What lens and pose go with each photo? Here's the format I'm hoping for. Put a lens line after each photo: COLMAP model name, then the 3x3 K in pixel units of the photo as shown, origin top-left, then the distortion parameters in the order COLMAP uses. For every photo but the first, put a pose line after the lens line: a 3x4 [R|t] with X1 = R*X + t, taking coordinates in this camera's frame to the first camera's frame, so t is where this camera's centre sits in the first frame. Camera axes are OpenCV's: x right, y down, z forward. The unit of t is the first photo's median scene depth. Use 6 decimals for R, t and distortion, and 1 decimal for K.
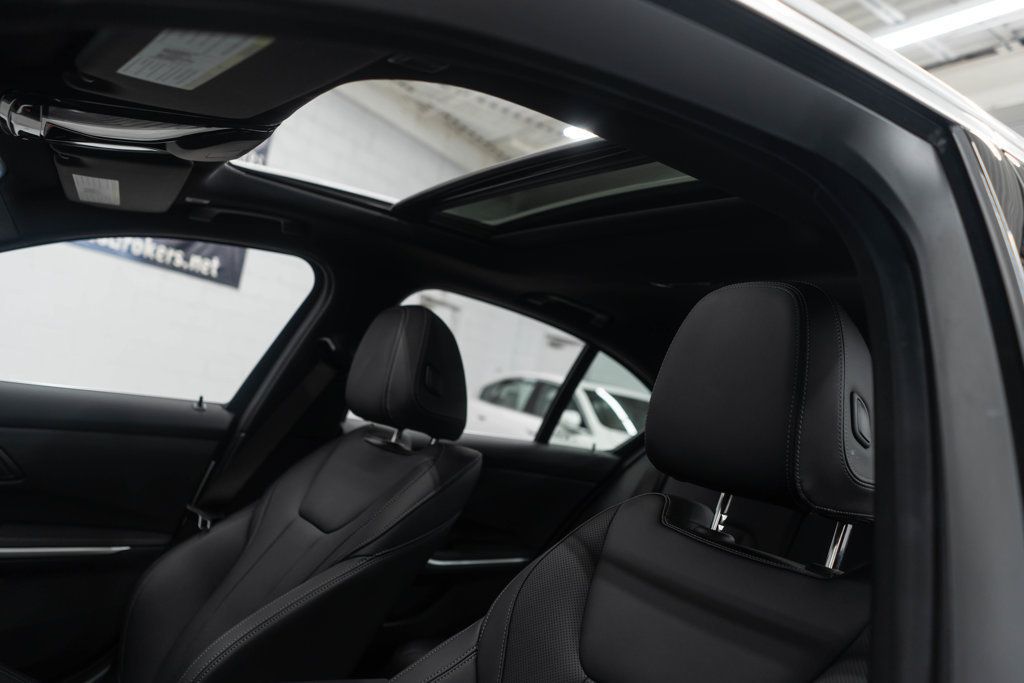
lens RADIAL K [[816.2, 0, 512.0], [0, 816.2, 341.5], [0, 0, 1]] dist [-0.010804, -0.000461]
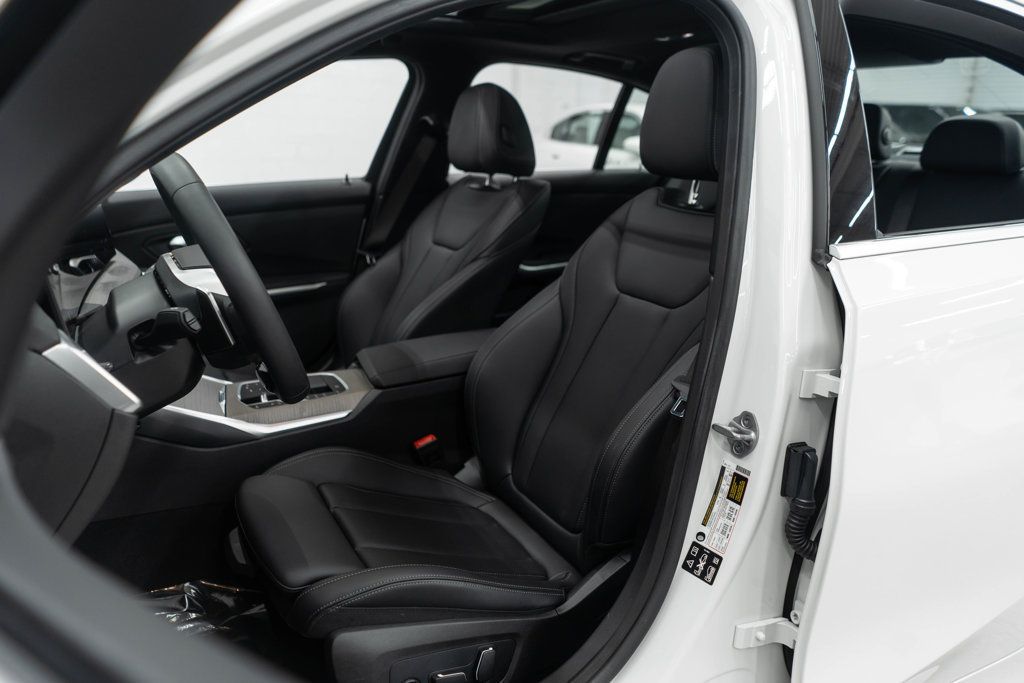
lens RADIAL K [[816.2, 0, 512.0], [0, 816.2, 341.5], [0, 0, 1]] dist [-0.010804, -0.000461]
pose [[0.983313, -0.133068, -0.124049, 0.035886], [0.164958, 0.939707, 0.299565, -0.038108], [0.076707, -0.315029, 0.945977, -0.420075]]
